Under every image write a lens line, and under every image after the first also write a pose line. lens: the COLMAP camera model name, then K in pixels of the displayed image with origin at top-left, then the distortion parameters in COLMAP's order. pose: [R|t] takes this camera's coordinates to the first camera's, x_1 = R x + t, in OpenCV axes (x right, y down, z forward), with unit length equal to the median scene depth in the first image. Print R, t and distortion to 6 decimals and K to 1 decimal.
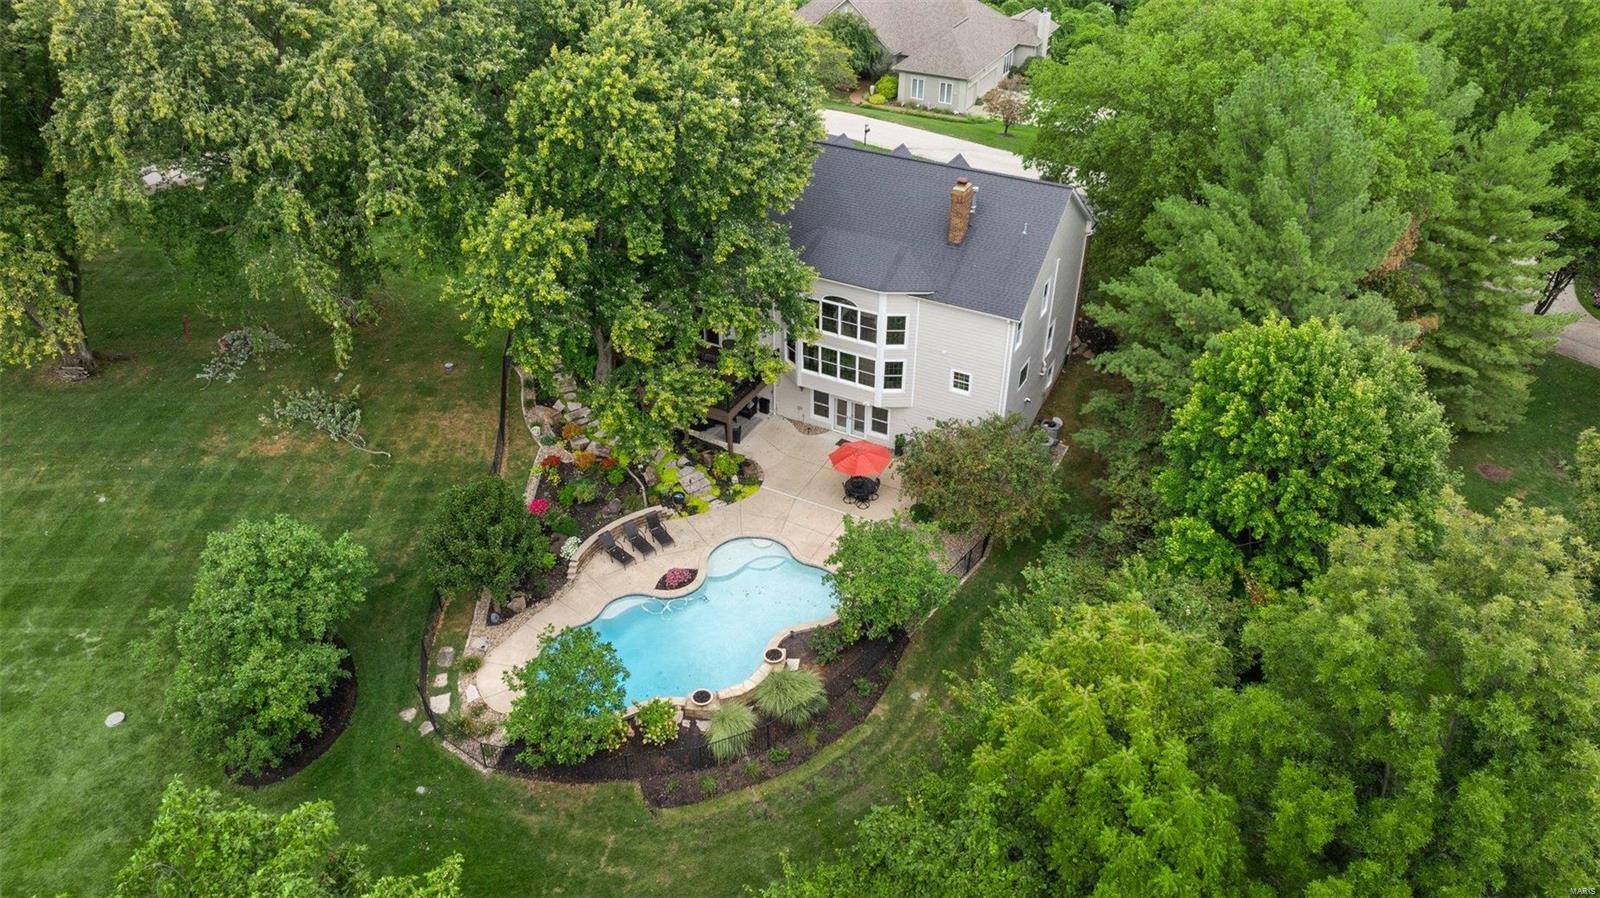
lens RADIAL K [[1142.2, 0, 805.8], [0, 1142.2, 454.5], [0, 0, 1]] dist [-0.034095, 0.038834]
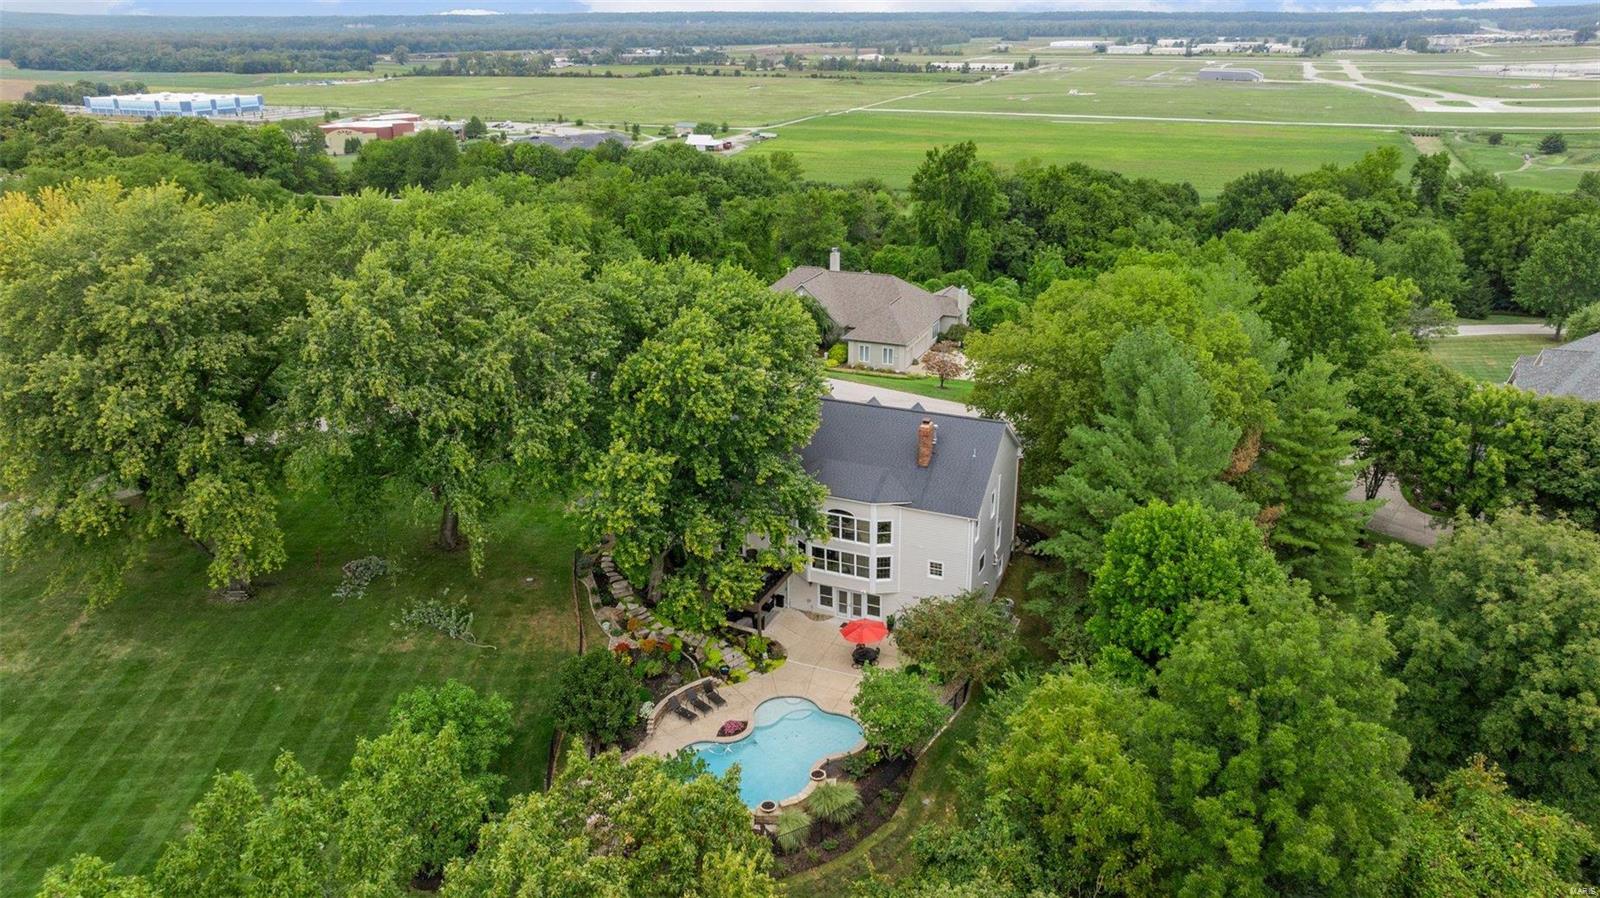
lens RADIAL K [[1183.0, 0, 811.8], [0, 1183.0, 444.7], [0, 0, 1]] dist [-0.008011, -0.001393]
pose [[0.996253, -0.040549, 0.076393, -0.115665], [0.056993, 0.972172, -0.227230, 0.108631], [-0.065053, 0.230733, 0.970840, -0.383787]]
